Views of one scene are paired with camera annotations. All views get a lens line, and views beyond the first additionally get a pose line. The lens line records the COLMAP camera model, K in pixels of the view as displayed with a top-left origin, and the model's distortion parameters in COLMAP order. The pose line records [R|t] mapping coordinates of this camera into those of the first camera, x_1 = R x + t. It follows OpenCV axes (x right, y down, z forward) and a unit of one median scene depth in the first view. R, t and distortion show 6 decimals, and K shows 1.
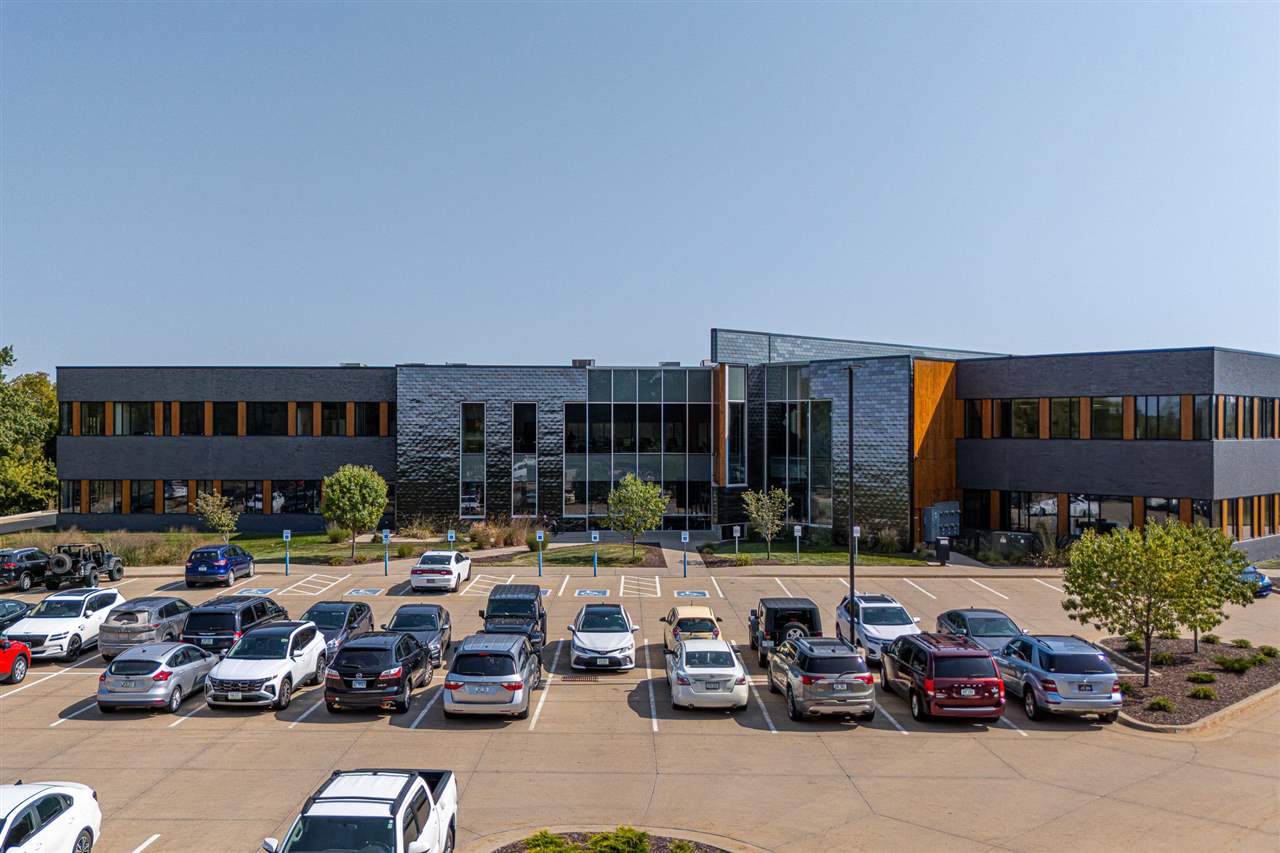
lens RADIAL K [[1061.0, 0, 567.0], [0, 1061.0, 432.1], [0, 0, 1]] dist [0.037853, -0.010480]
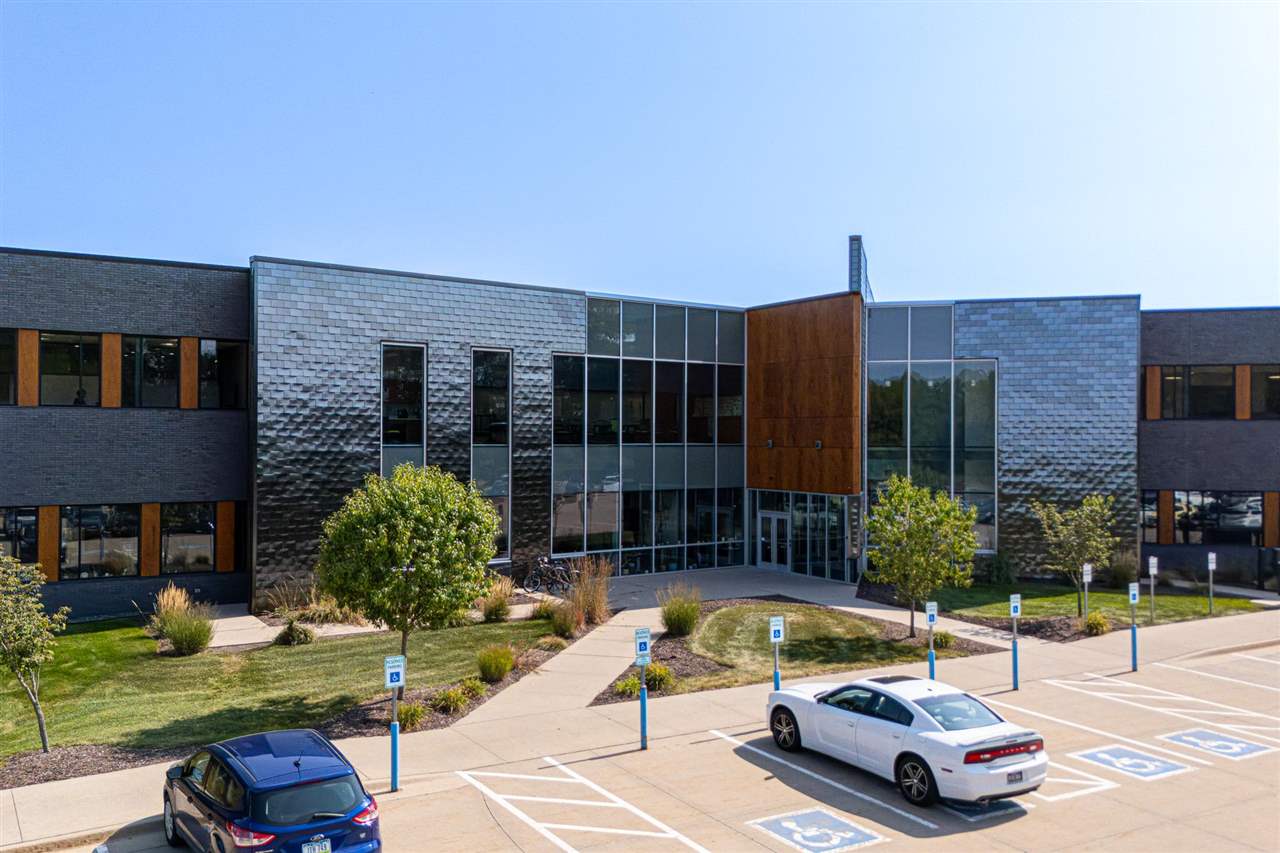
lens RADIAL K [[1061.0, 0, 567.0], [0, 1061.0, 432.1], [0, 0, 1]] dist [0.037853, -0.010480]
pose [[0.833863, 0.004954, 0.551950, -0.469239], [-0.001665, 0.999978, -0.006461, 0.026728], [-0.551970, 0.004469, 0.833852, 0.816559]]
